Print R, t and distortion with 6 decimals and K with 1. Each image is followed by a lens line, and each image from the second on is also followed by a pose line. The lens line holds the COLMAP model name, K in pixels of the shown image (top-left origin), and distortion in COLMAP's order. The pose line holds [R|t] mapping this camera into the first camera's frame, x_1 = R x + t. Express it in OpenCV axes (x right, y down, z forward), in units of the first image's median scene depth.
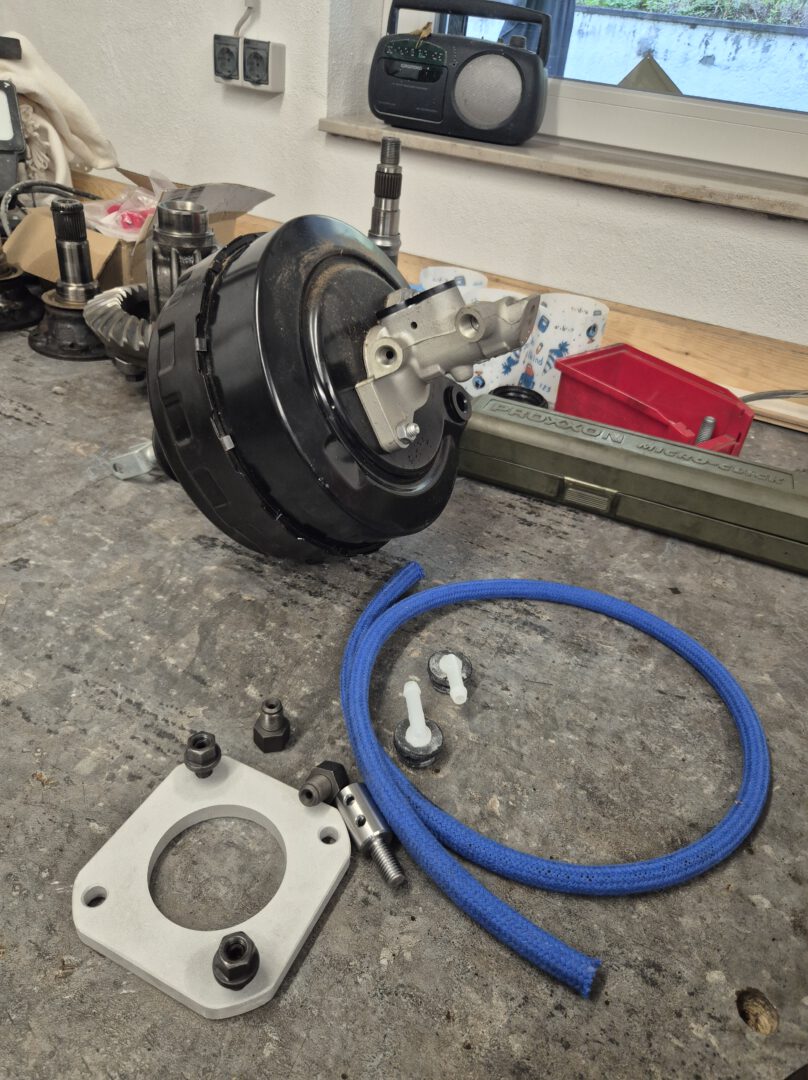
lens RADIAL K [[737.2, 0, 409.0], [0, 737.2, 521.3], [0, 0, 1]] dist [0.029670, -0.030031]
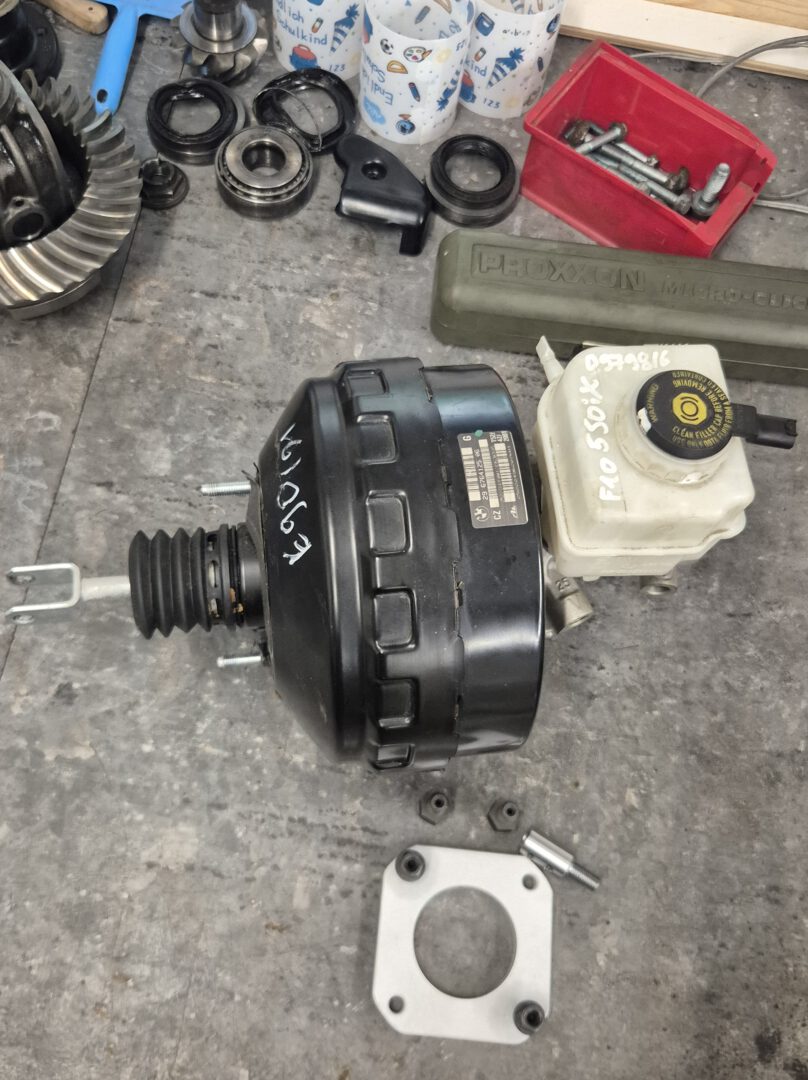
lens RADIAL K [[1051.1, 0, 406.1], [0, 1051.1, 533.6], [0, 0, 1]] dist [0.021597, 0.000000]
pose [[0.946774, -0.298004, 0.121707, -0.260569], [0.172355, 0.788628, 0.590220, -0.863924], [-0.271870, -0.537829, 0.798015, -0.025197]]
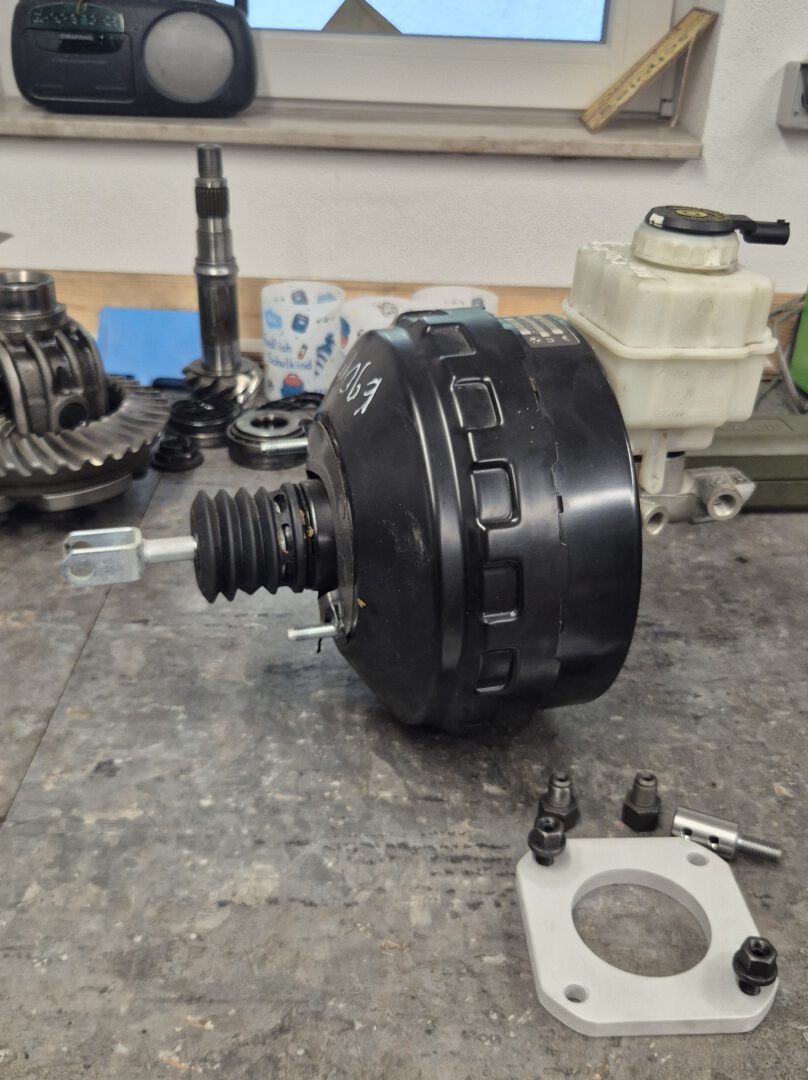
lens RADIAL K [[1064.9, 0, 404.1], [0, 1064.9, 531.1], [0, 0, 1]] dist [0.013044, 0.000000]
pose [[0.887341, -0.281217, 0.365435, -0.654021], [0.302794, 0.953054, -0.001824, -0.090911], [-0.347766, 0.112270, 0.930835, -0.183706]]
